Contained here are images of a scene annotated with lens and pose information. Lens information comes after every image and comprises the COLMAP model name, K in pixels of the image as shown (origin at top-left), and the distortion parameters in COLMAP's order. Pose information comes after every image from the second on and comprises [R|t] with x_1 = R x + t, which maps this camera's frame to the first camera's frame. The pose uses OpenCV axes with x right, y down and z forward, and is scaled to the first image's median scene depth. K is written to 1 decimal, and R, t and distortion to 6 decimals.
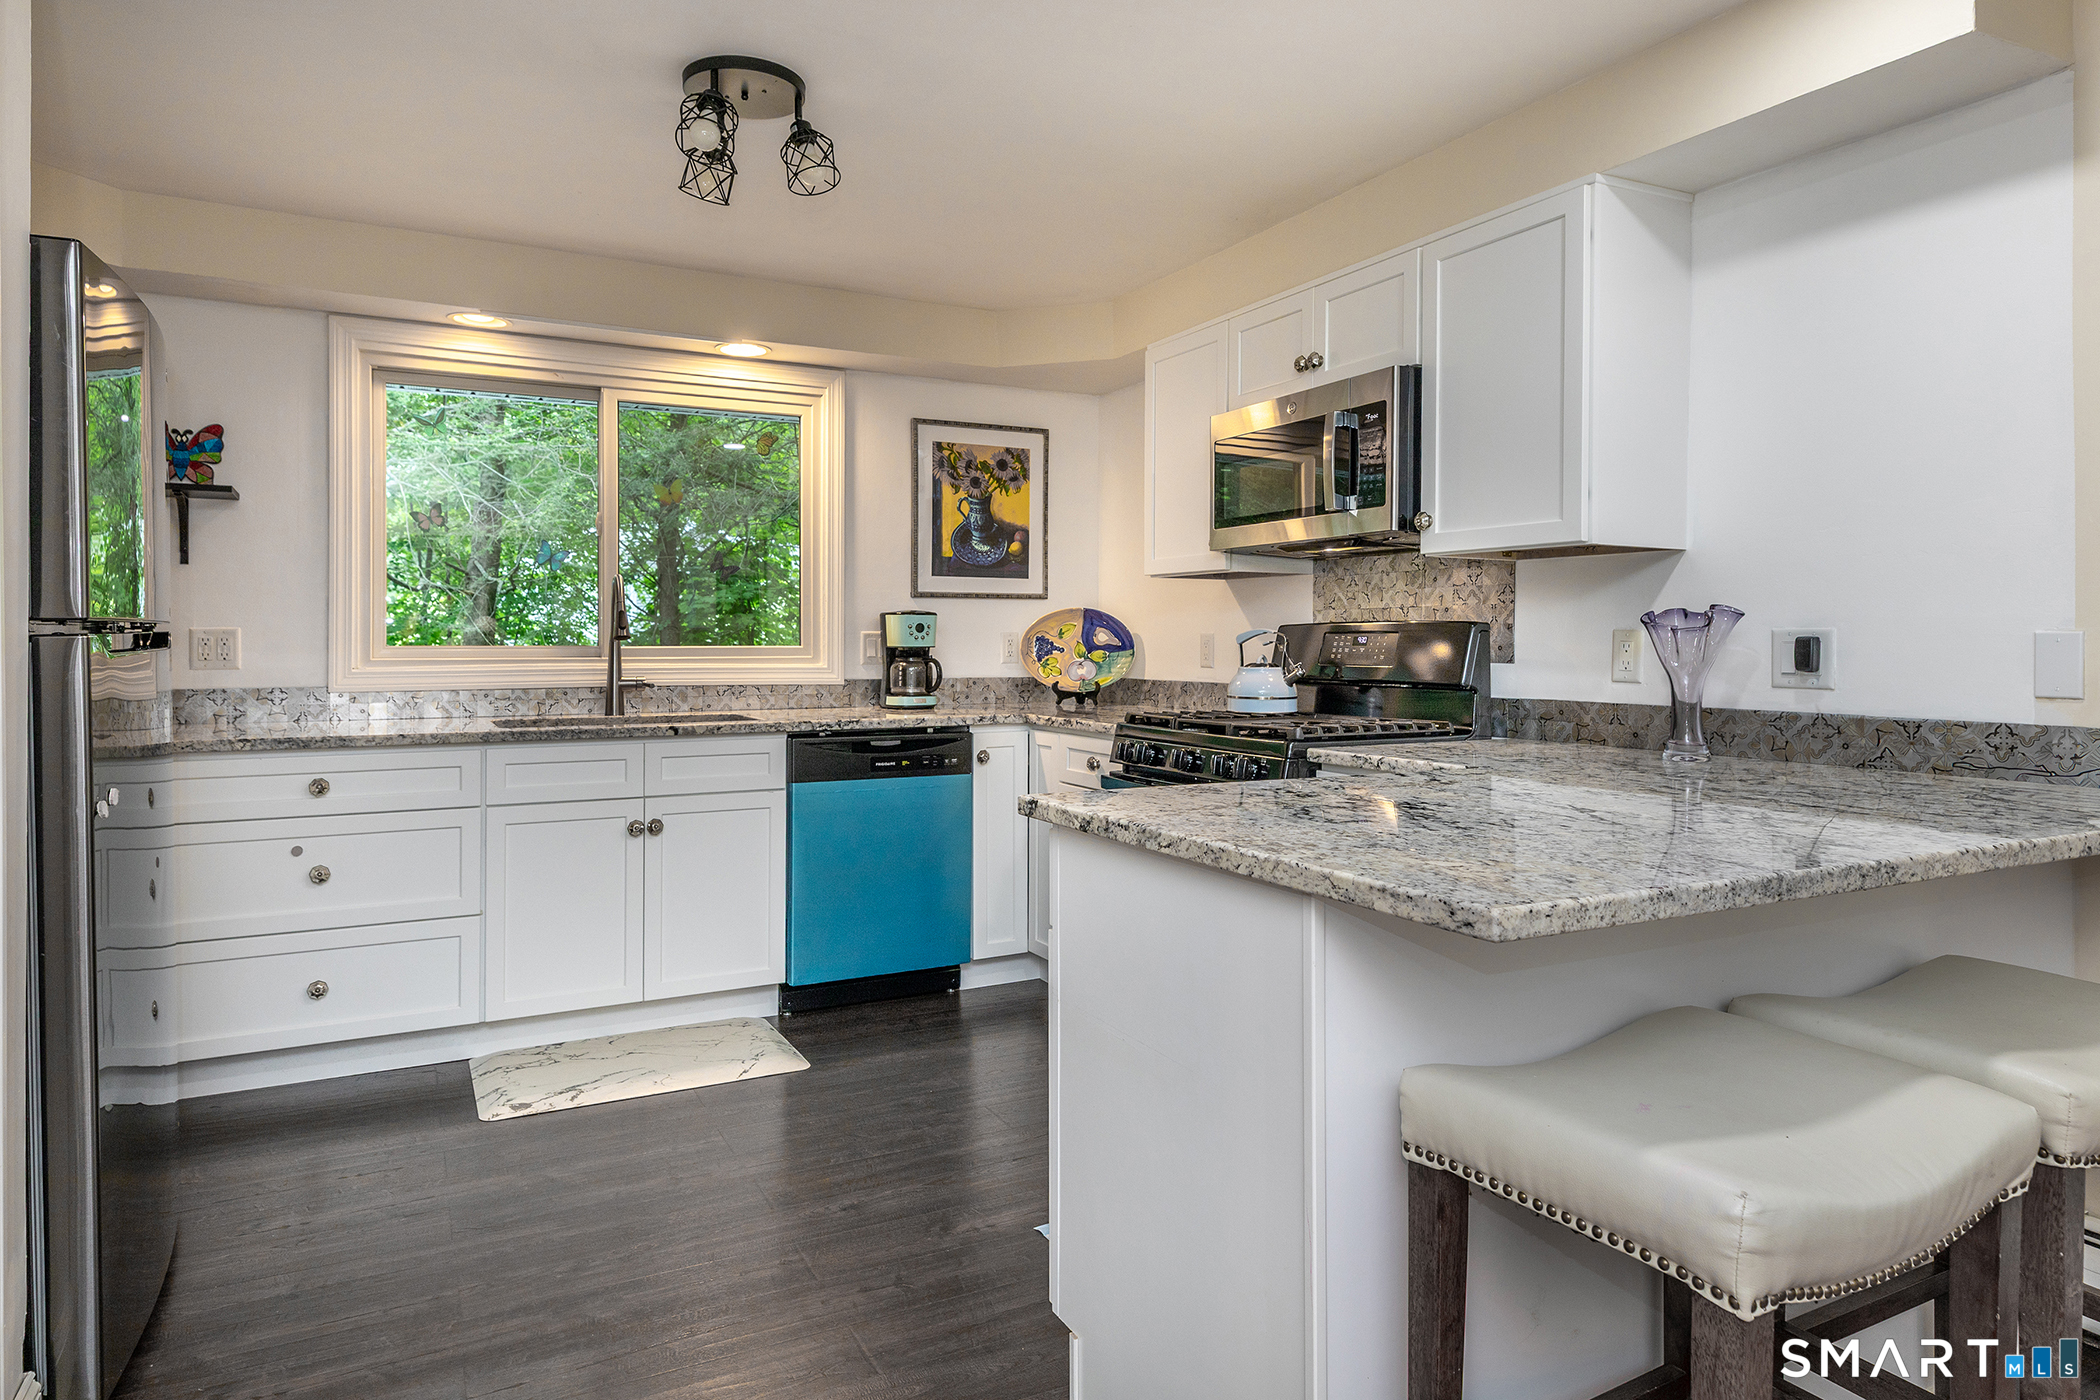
lens RADIAL K [[1262.4, 0, 1063.6], [0, 1262.4, 637.4], [0, 0, 1]] dist [0.018006, -0.003761]
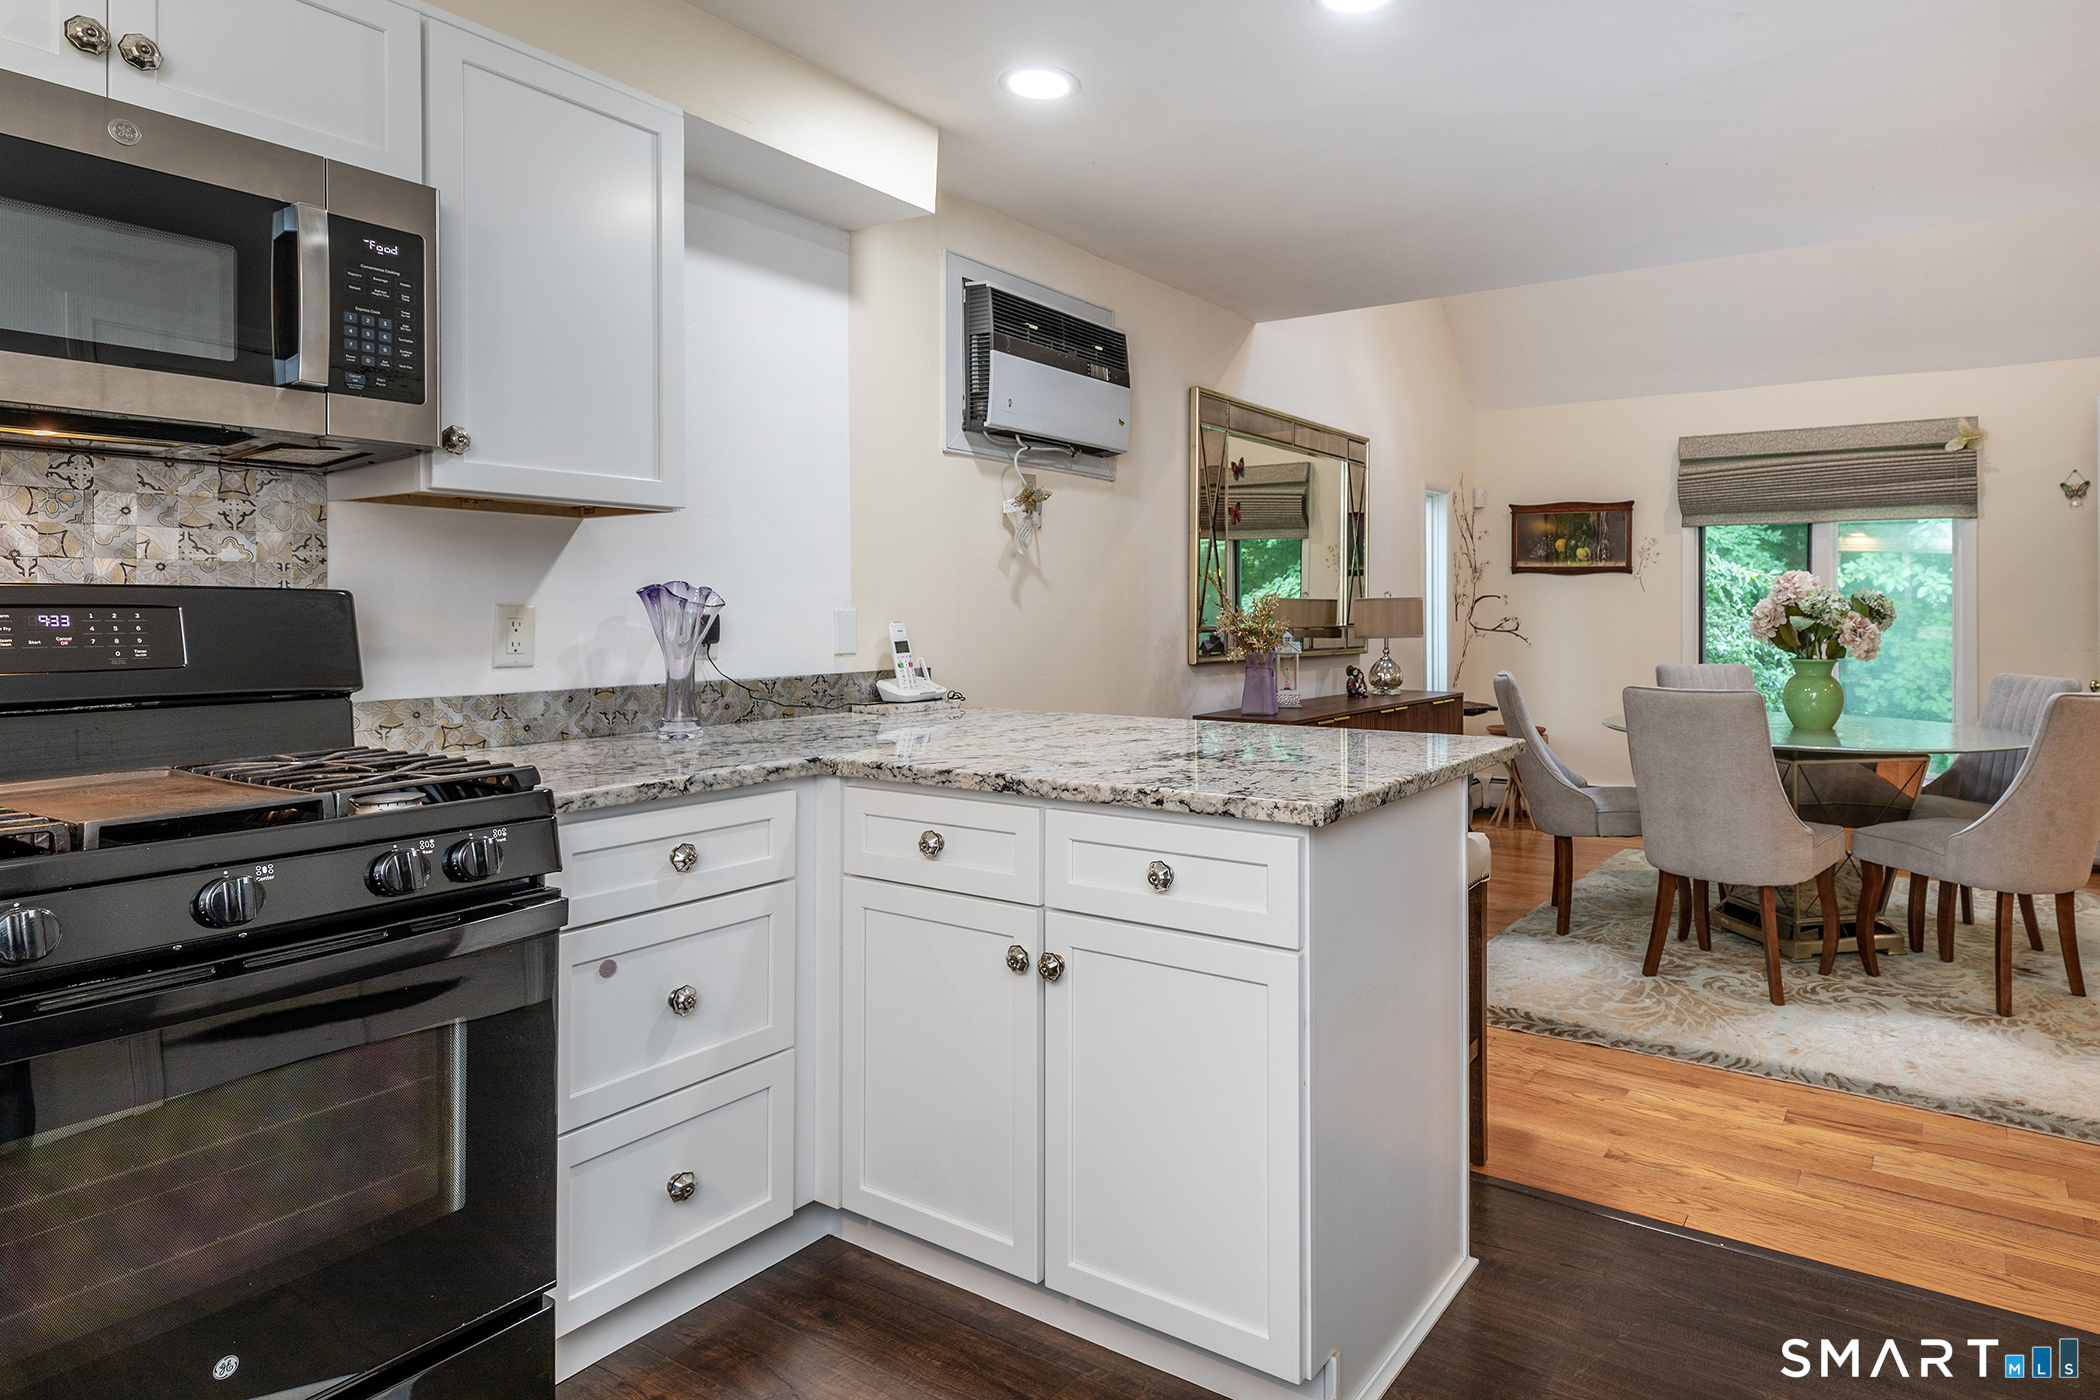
lens RADIAL K [[1262.4, 0, 1104.6], [0, 1262.4, 596.8], [0, 0, 1]] dist [0.018006, -0.003761]
pose [[-0.482432, 0.007881, 0.875898, -0.355810], [-0.002364, 0.999944, -0.010299, -0.002635], [-0.875930, -0.007039, -0.482387, 0.783907]]
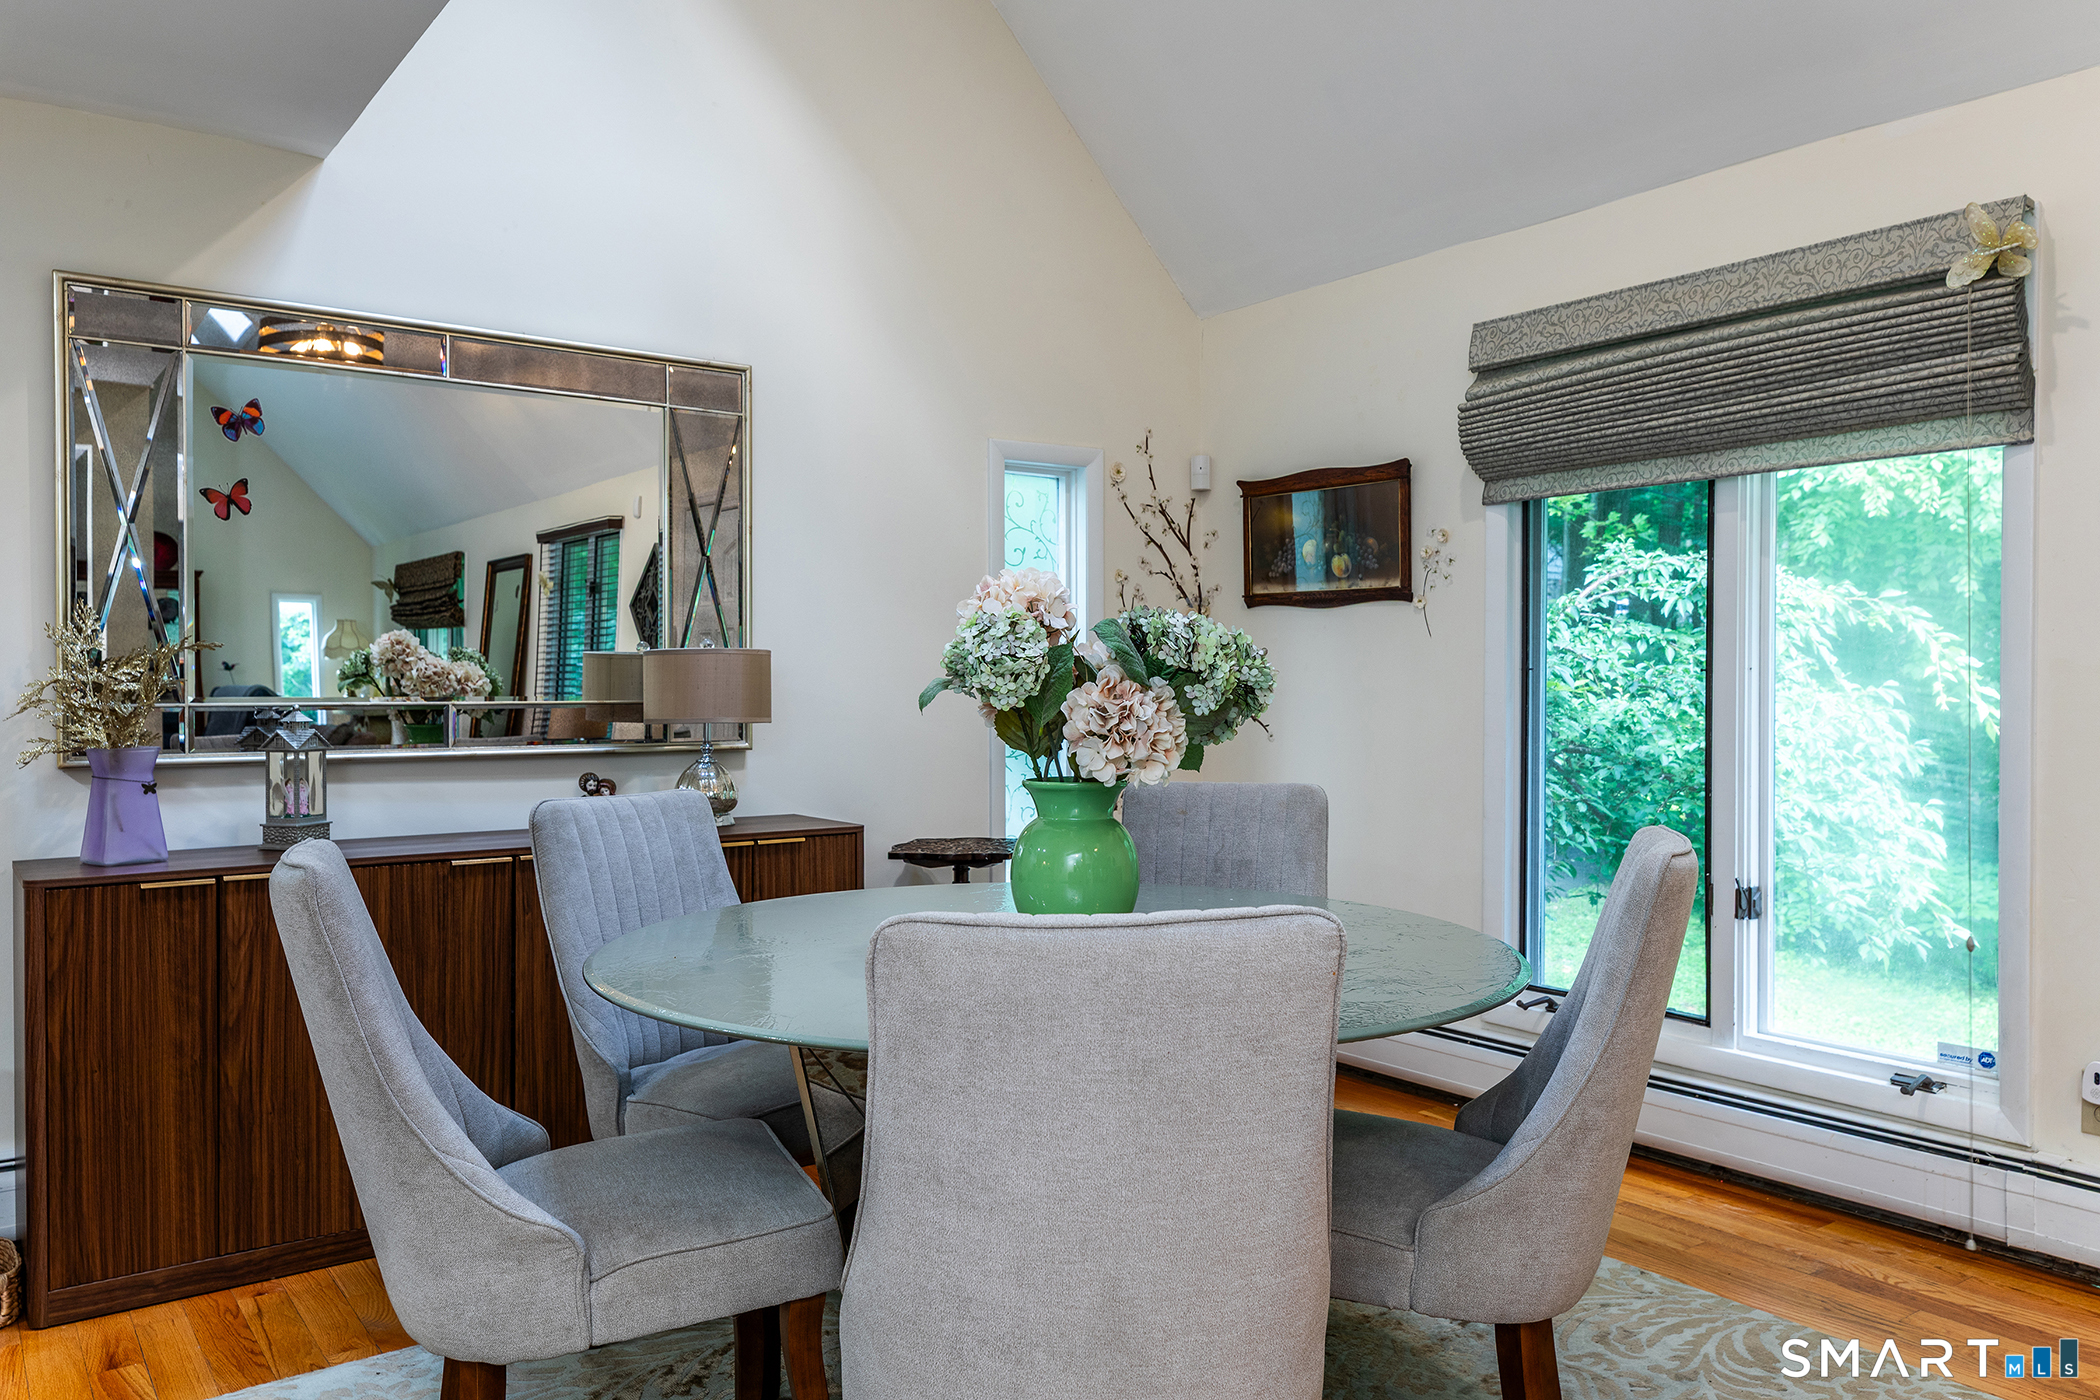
lens RADIAL K [[1556.5, 0, 1067.7], [0, 1556.5, 702.7], [0, 0, 1]] dist [0.022708, 0.006959]
pose [[-0.138003, -0.005413, 0.990417, -0.252084], [0.004109, 0.999973, 0.006038, 0.009852], [-0.990423, 0.004903, -0.137977, -0.220965]]
